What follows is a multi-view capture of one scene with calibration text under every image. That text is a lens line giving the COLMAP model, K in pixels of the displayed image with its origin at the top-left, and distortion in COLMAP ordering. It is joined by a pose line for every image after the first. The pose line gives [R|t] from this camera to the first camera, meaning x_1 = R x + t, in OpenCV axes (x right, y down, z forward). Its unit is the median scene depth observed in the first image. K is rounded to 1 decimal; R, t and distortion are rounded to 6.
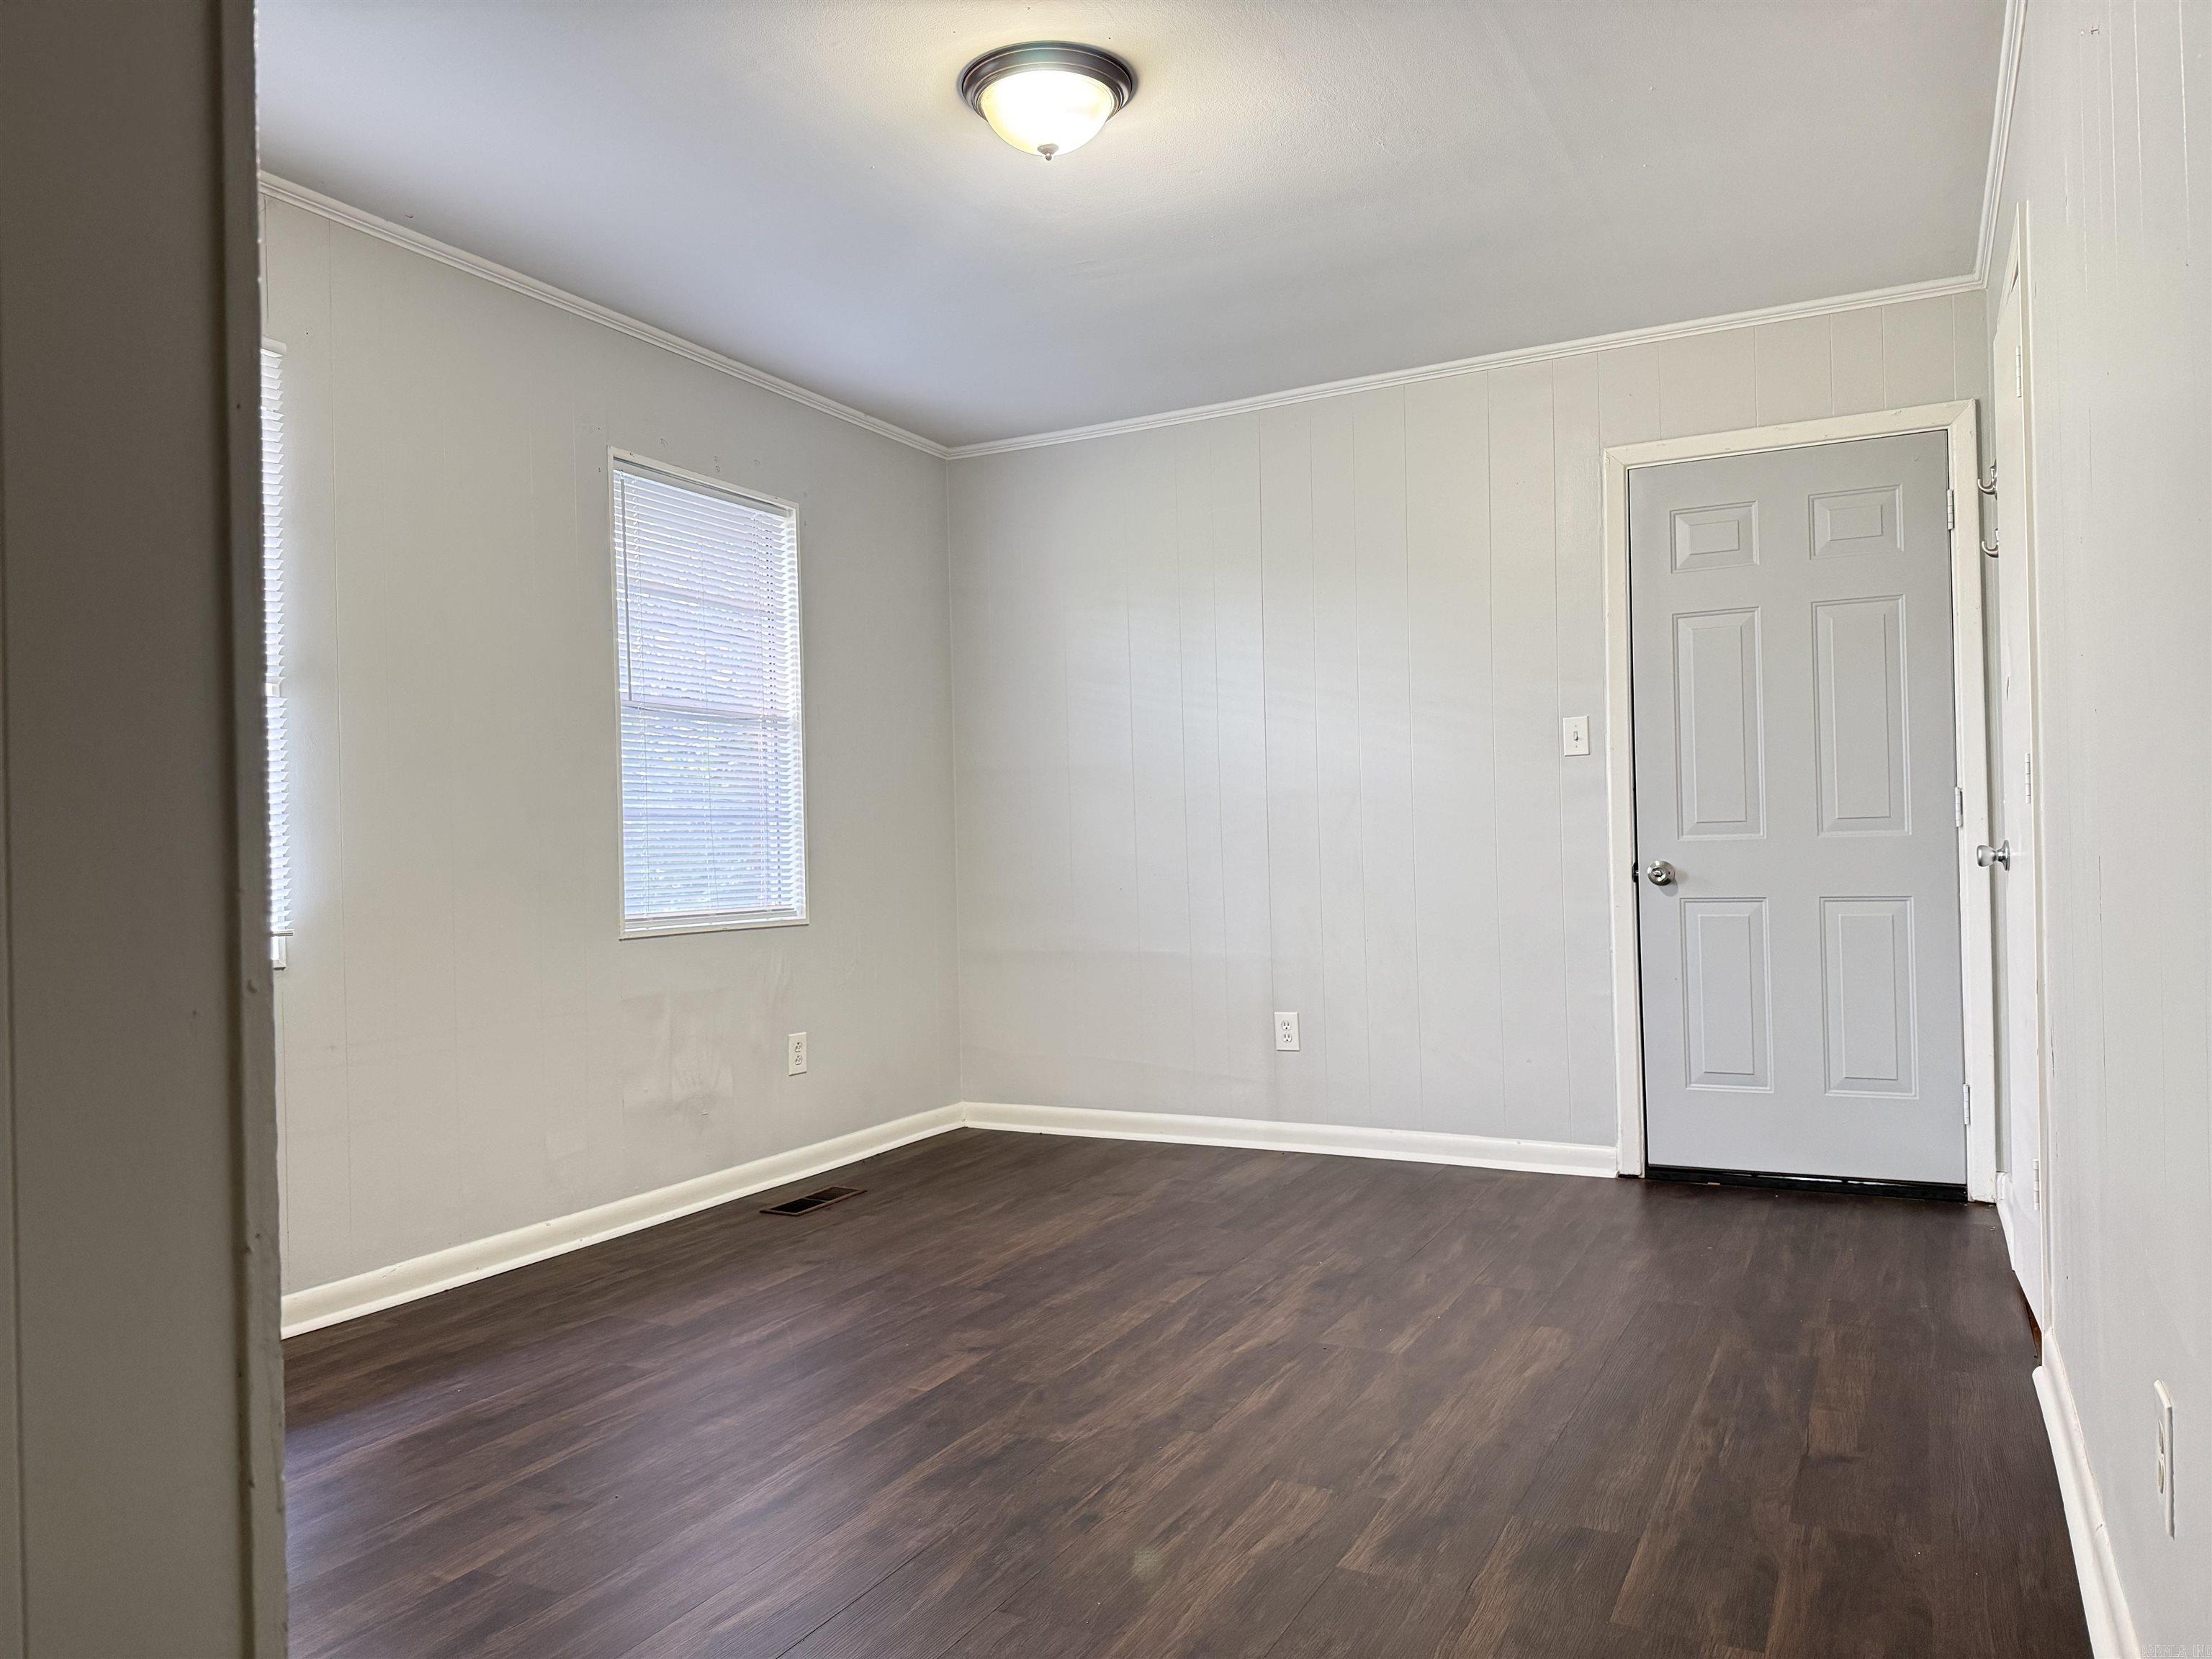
lens RADIAL K [[1563.8, 0, 1098.5], [0, 1563.8, 834.5], [0, 0, 1]] dist [0.042358, -0.036046]
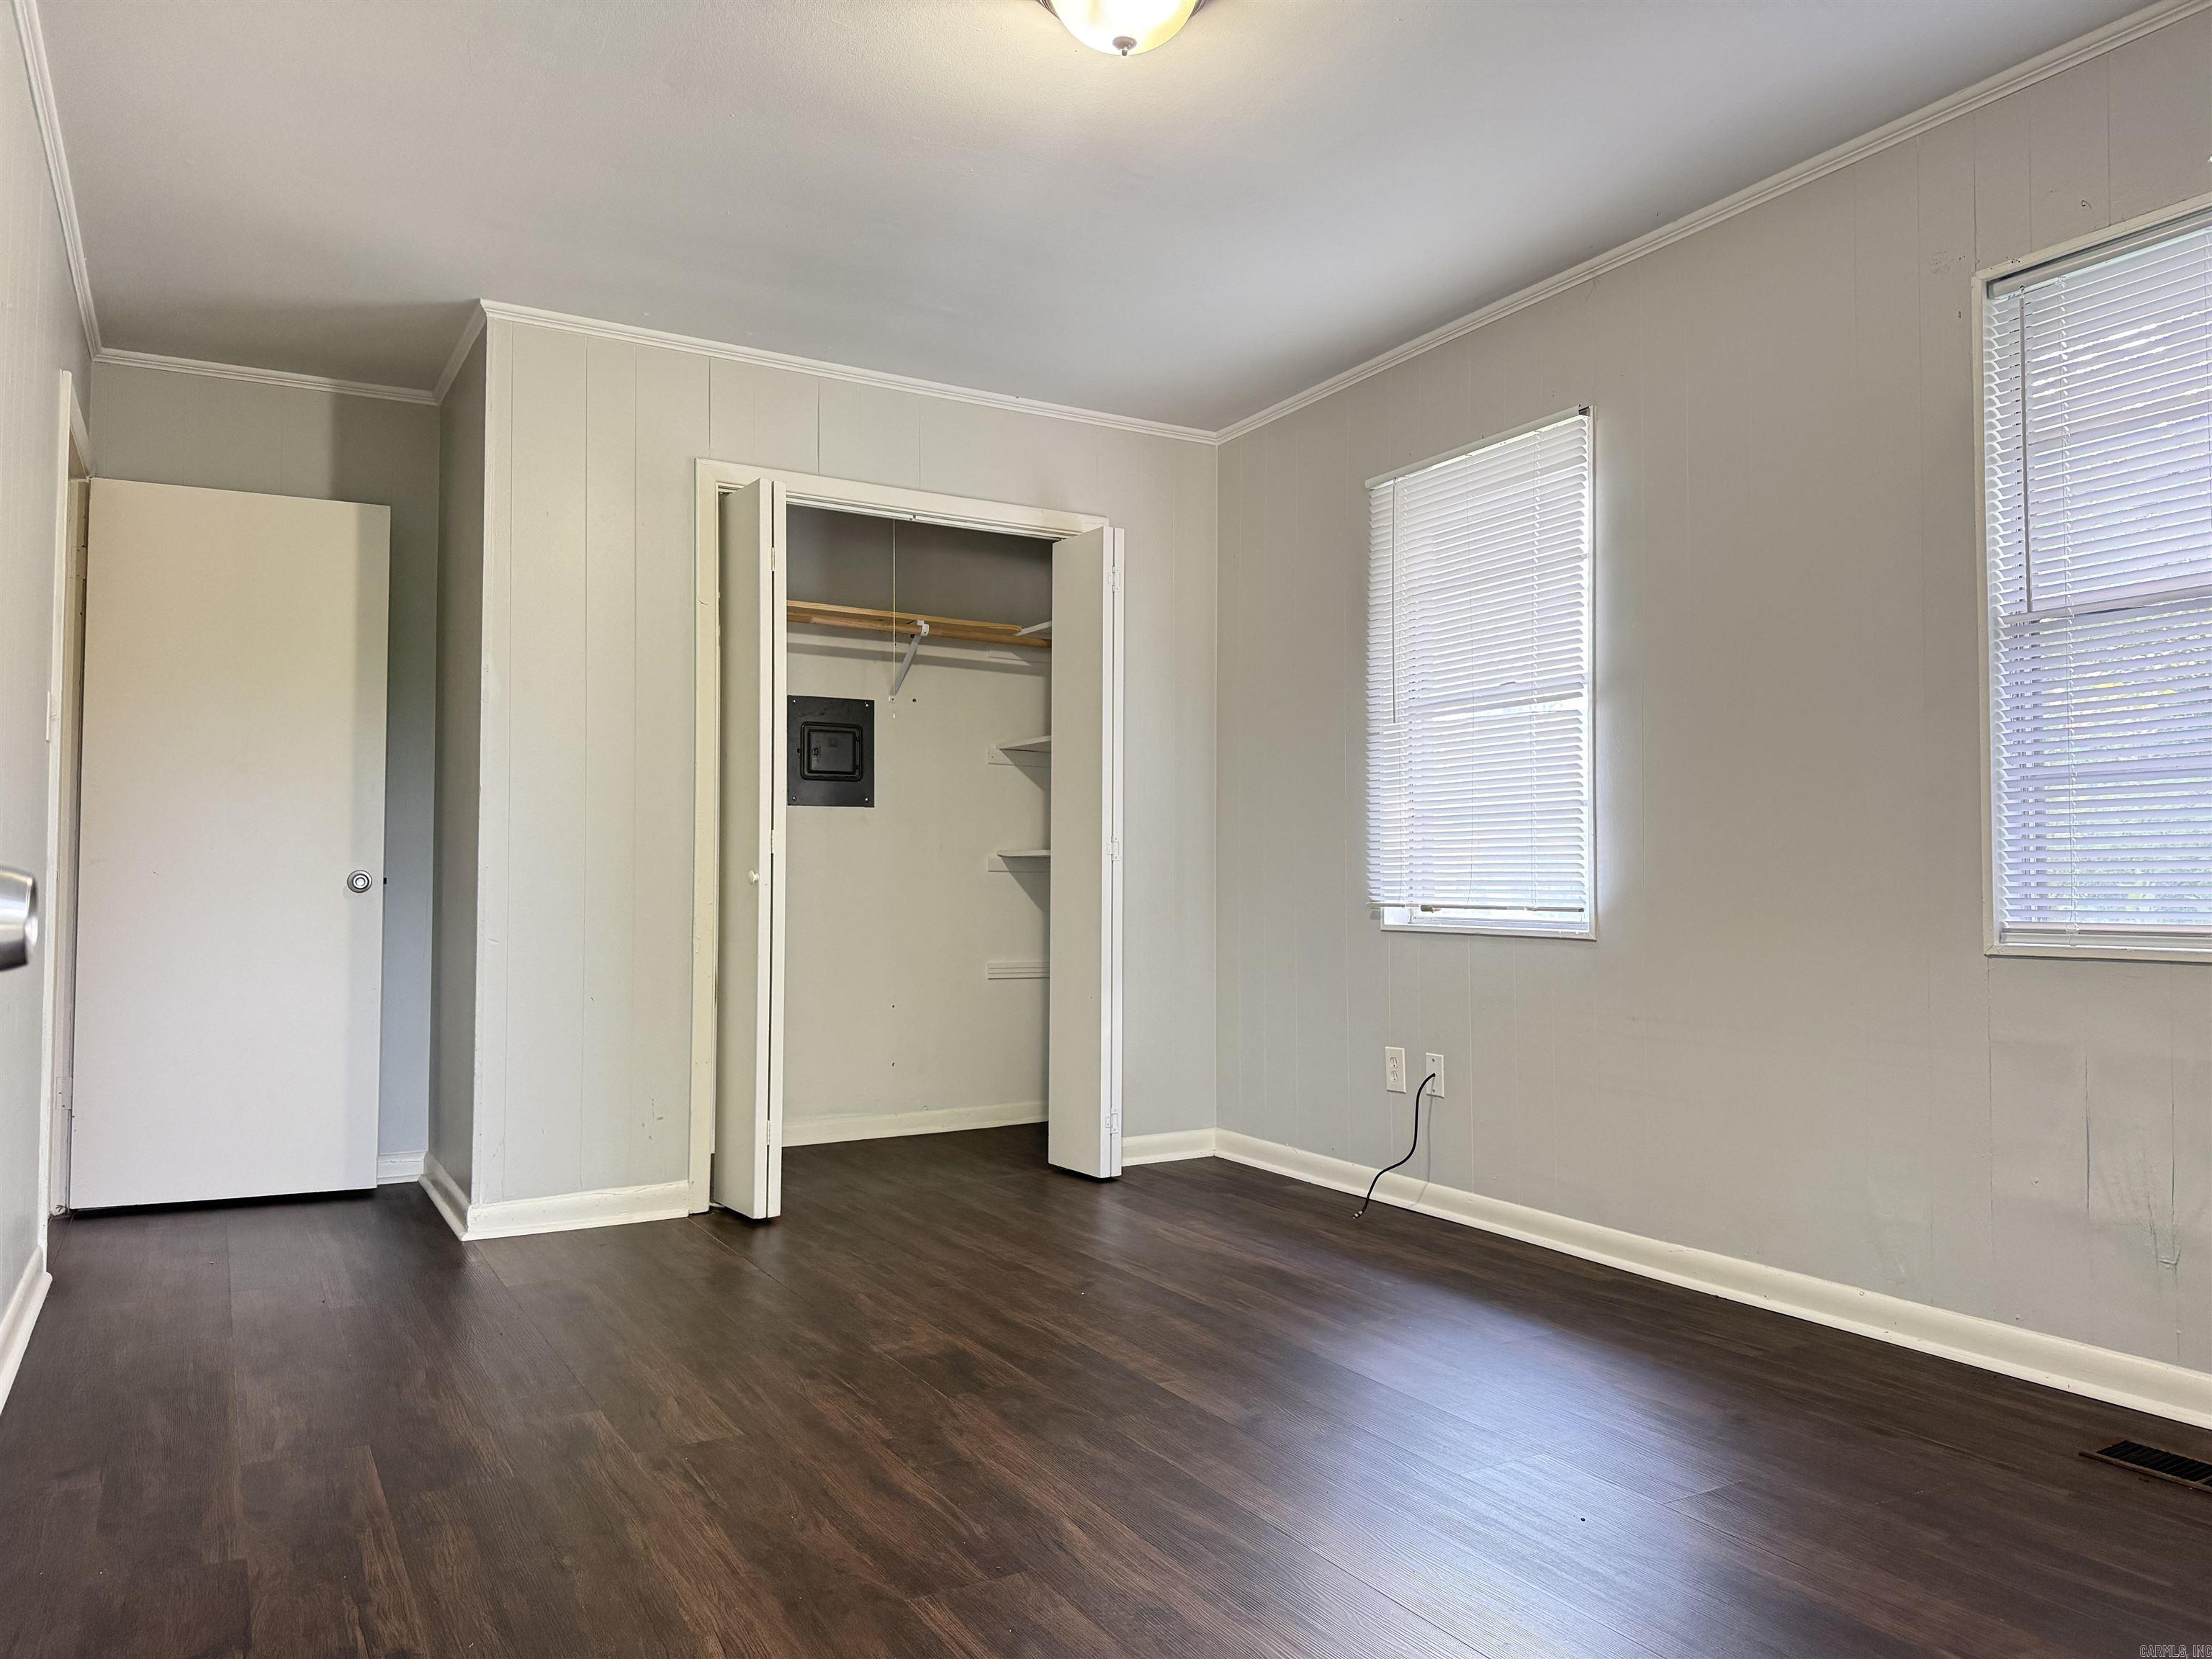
lens RADIAL K [[1562.4, 0, 1106.0], [0, 1562.4, 829.5], [0, 0, 1]] dist [0.001137, -0.004228]
pose [[-0.538862, -0.010822, -0.842325, 0.757085], [0.014749, 0.999643, -0.022278, 0.028782], [0.842265, -0.024428, -0.538510, 1.551153]]
